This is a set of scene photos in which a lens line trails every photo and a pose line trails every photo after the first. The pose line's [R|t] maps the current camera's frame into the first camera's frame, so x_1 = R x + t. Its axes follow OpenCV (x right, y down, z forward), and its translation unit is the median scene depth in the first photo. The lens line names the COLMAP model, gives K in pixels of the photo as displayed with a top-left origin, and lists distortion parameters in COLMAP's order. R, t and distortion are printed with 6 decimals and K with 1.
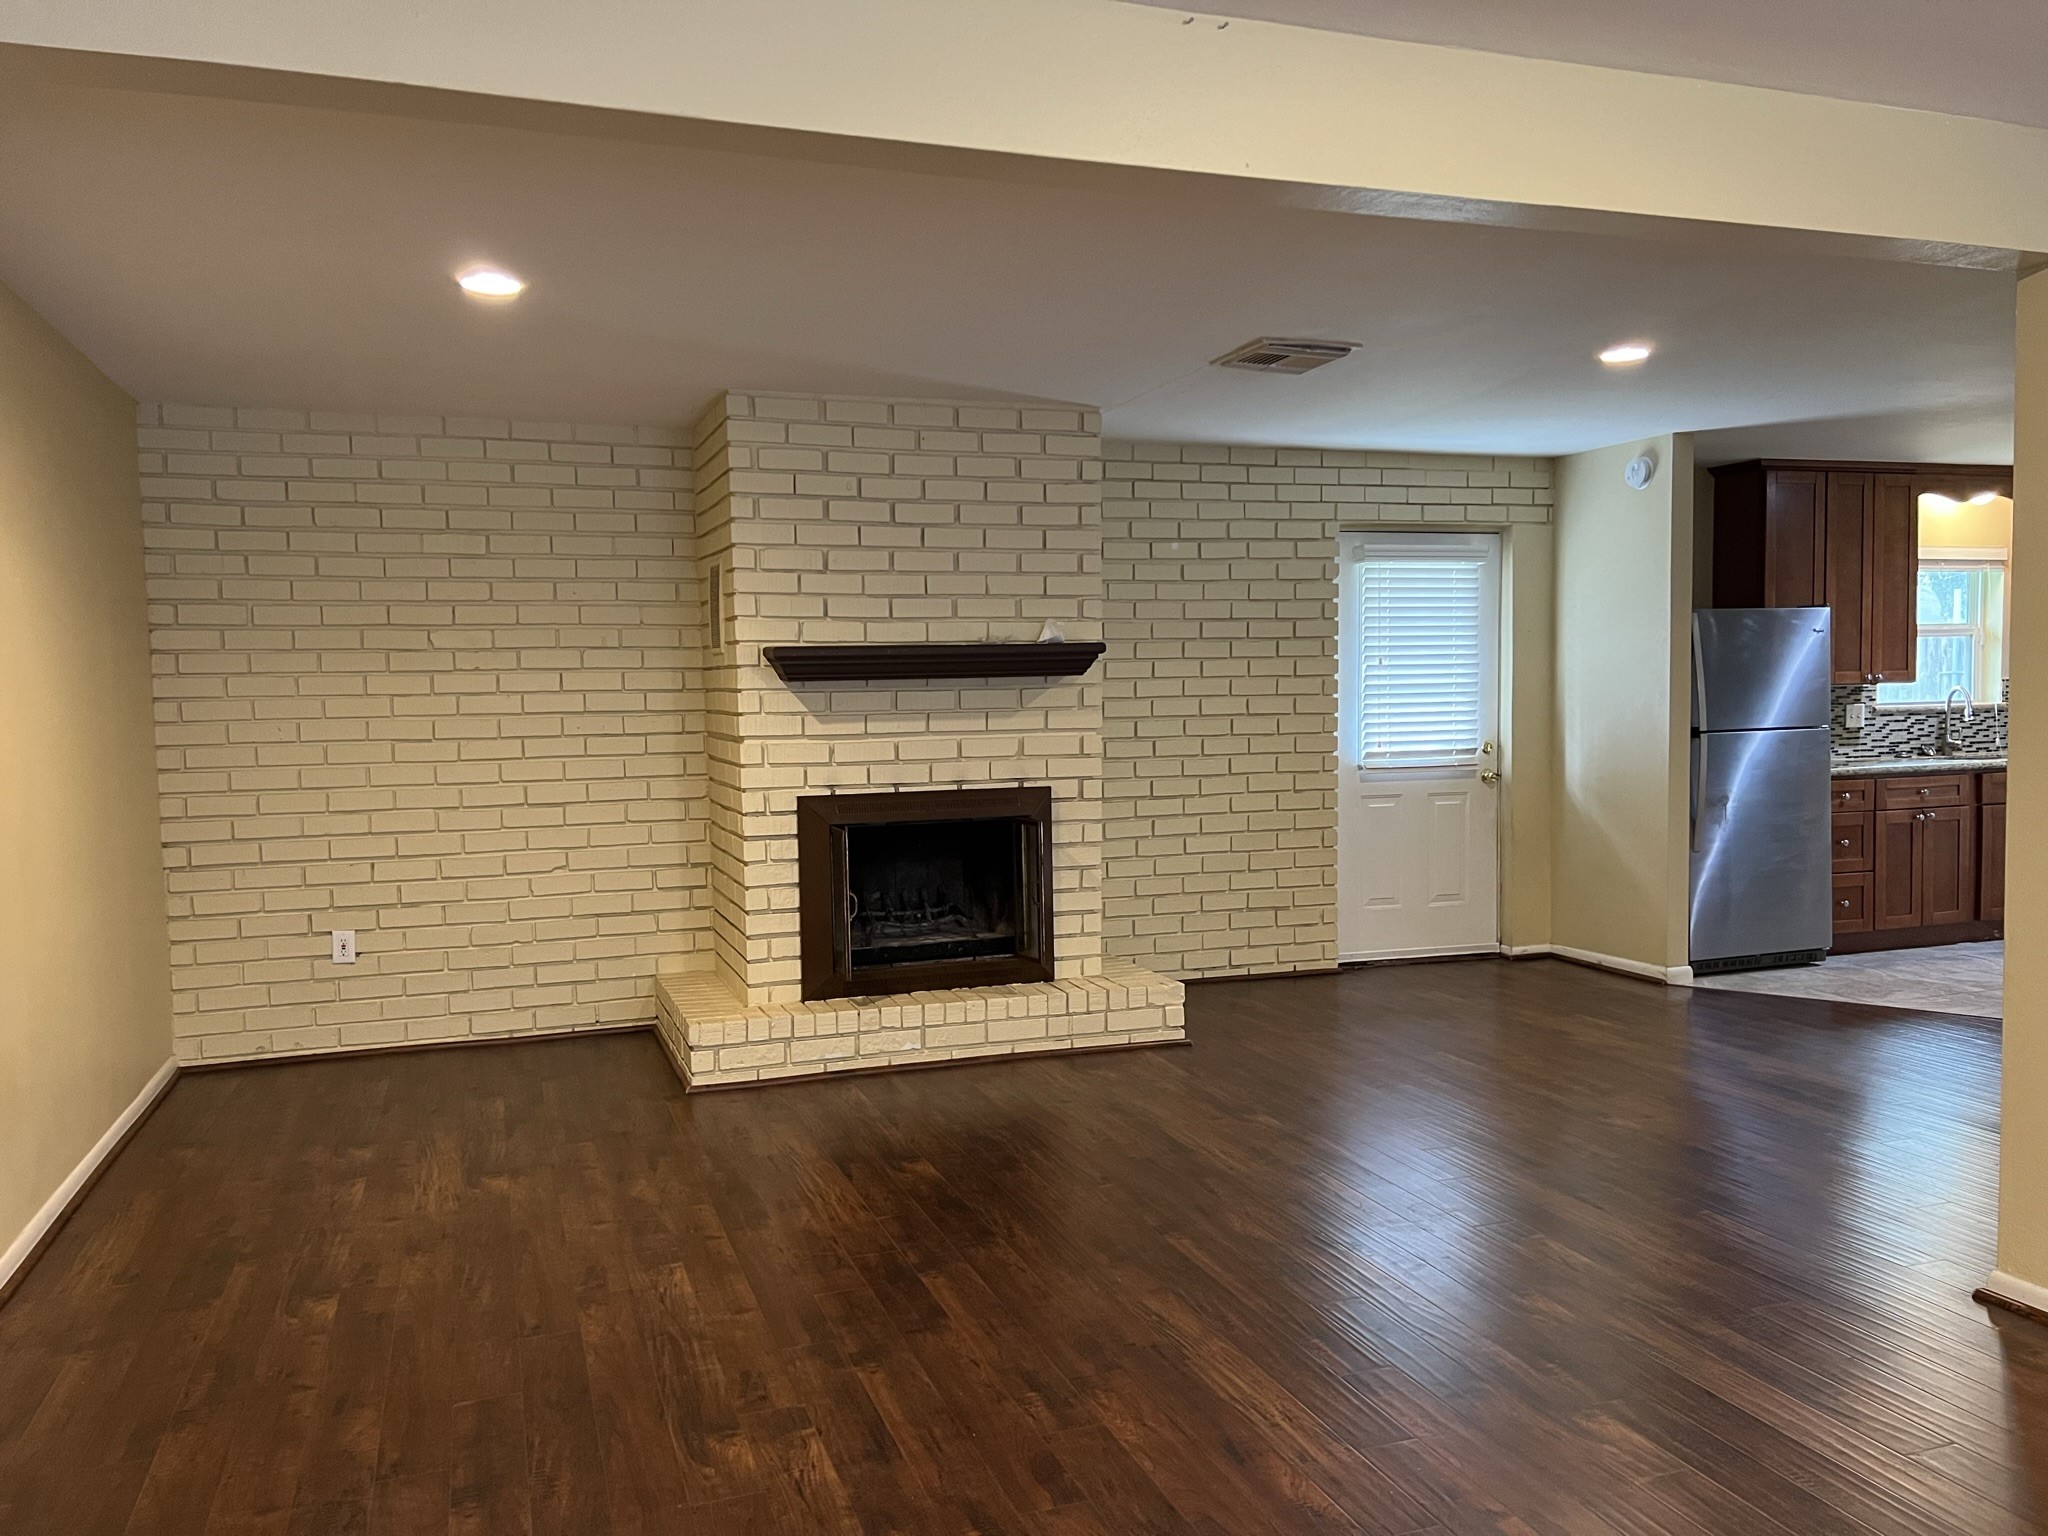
lens RADIAL K [[1504.4, 0, 1022.1], [0, 1504.4, 782.9], [0, 0, 1]] dist [0.109859, -0.178433]
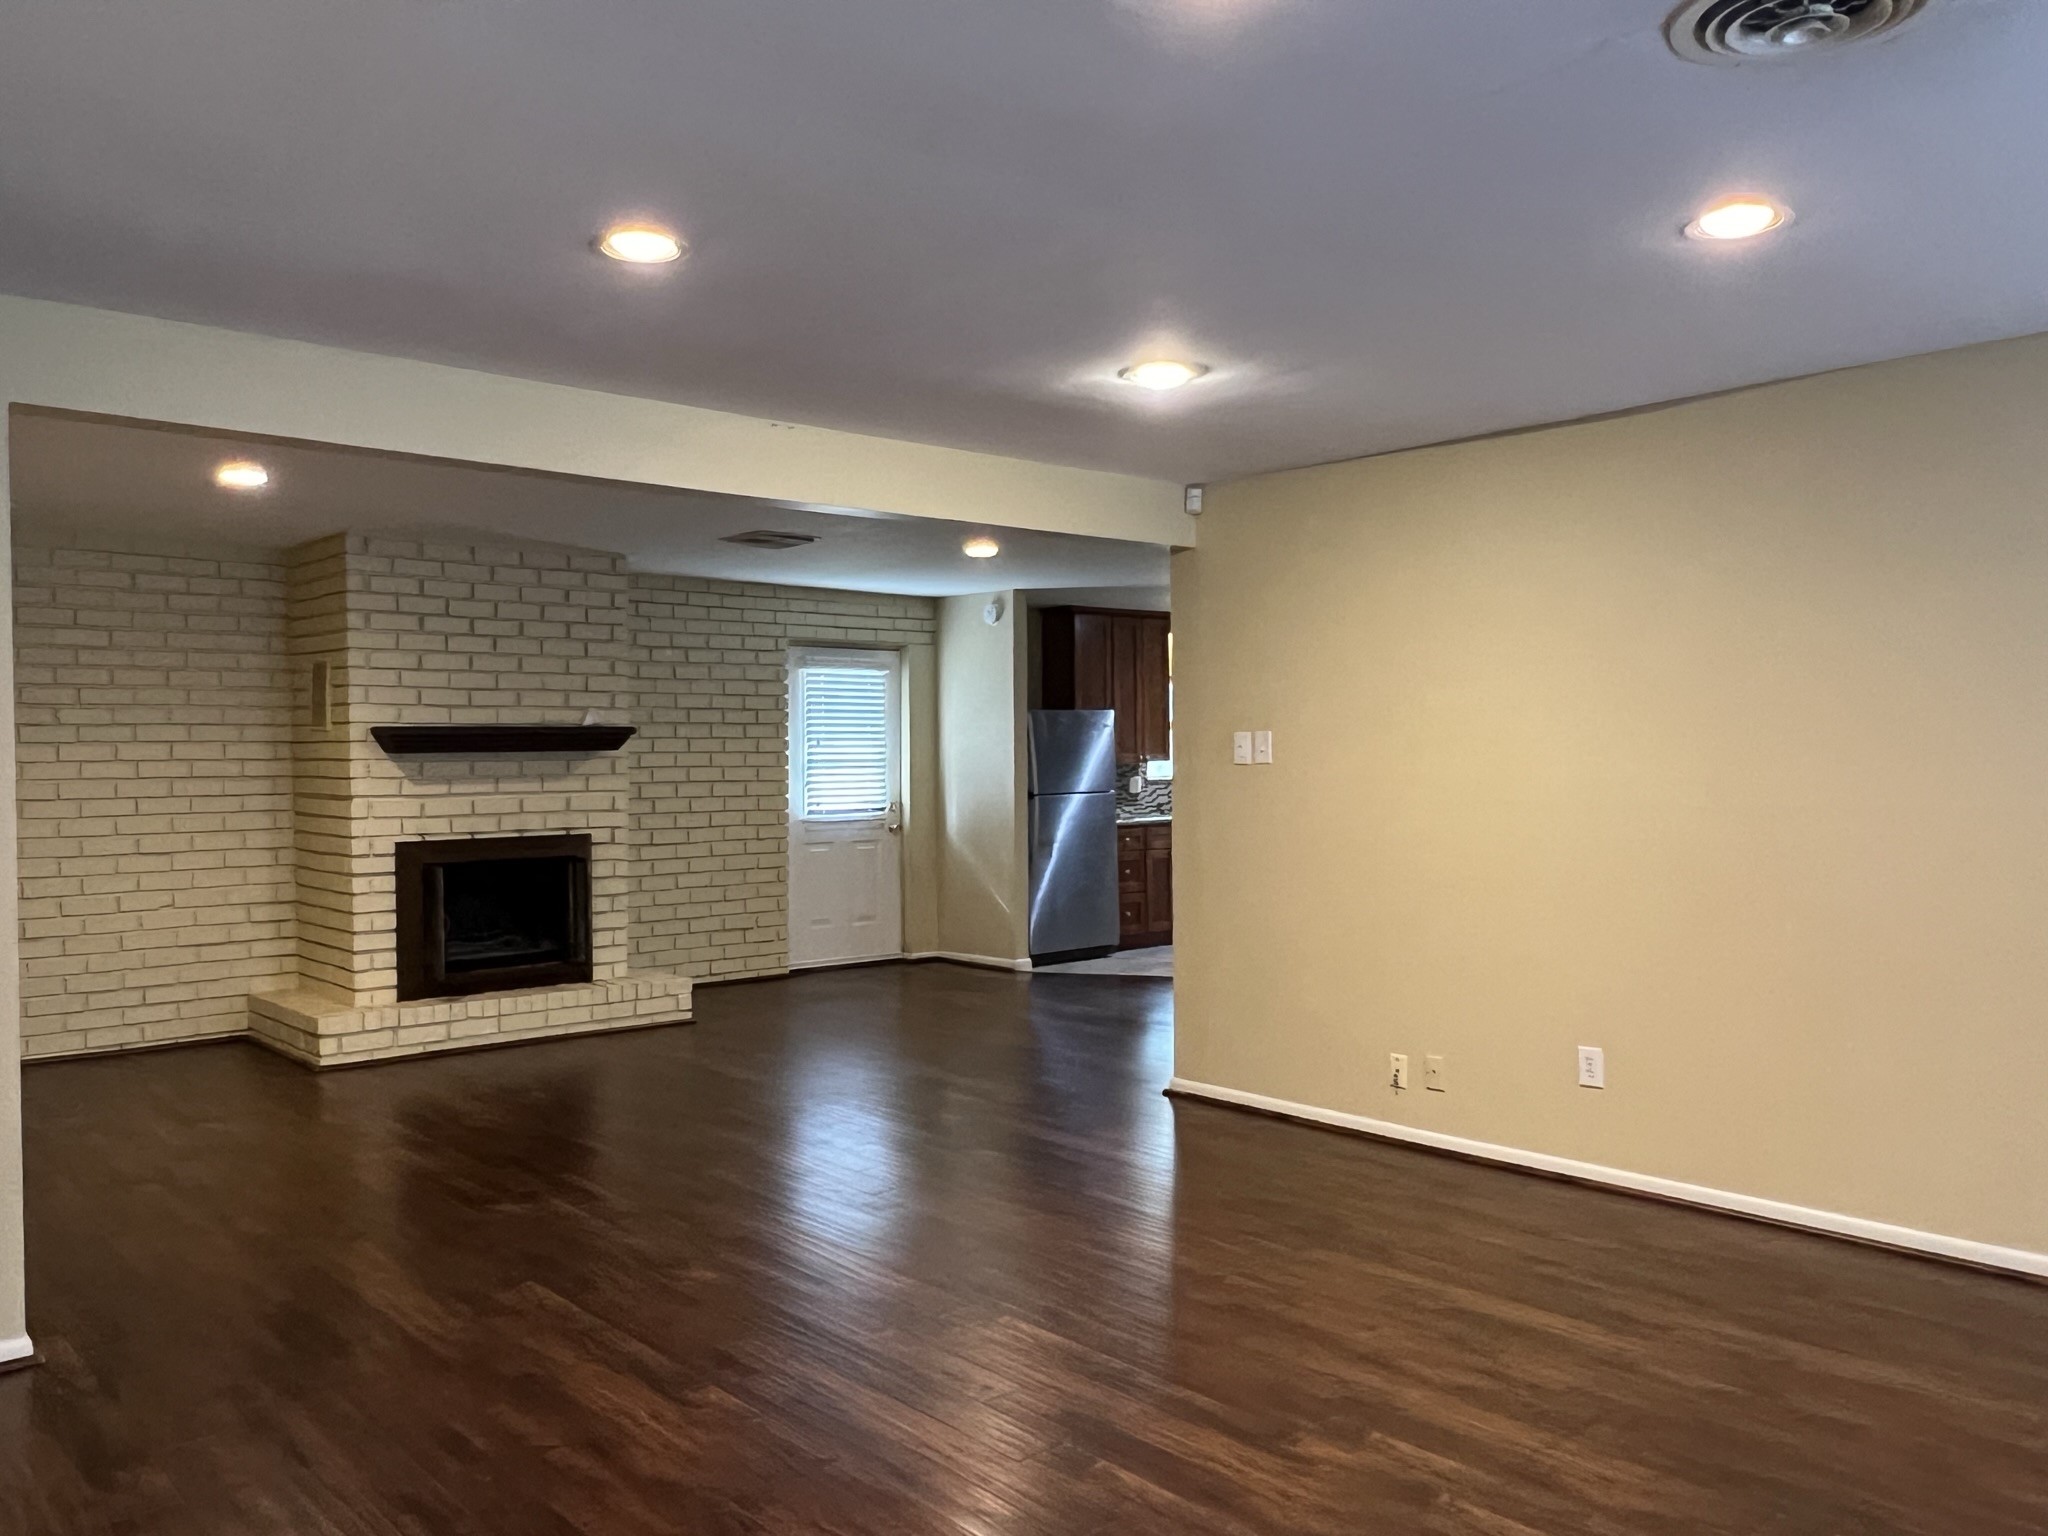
lens RADIAL K [[1544.7, 0, 1024.0], [0, 1544.7, 768.0], [0, 0, 1]] dist [-0.001157, -0.000380]
pose [[0.920084, 0.006504, 0.391666, -0.160280], [0.016067, 0.998394, -0.054323, 0.024173], [-0.391391, 0.056274, 0.918502, -0.398711]]
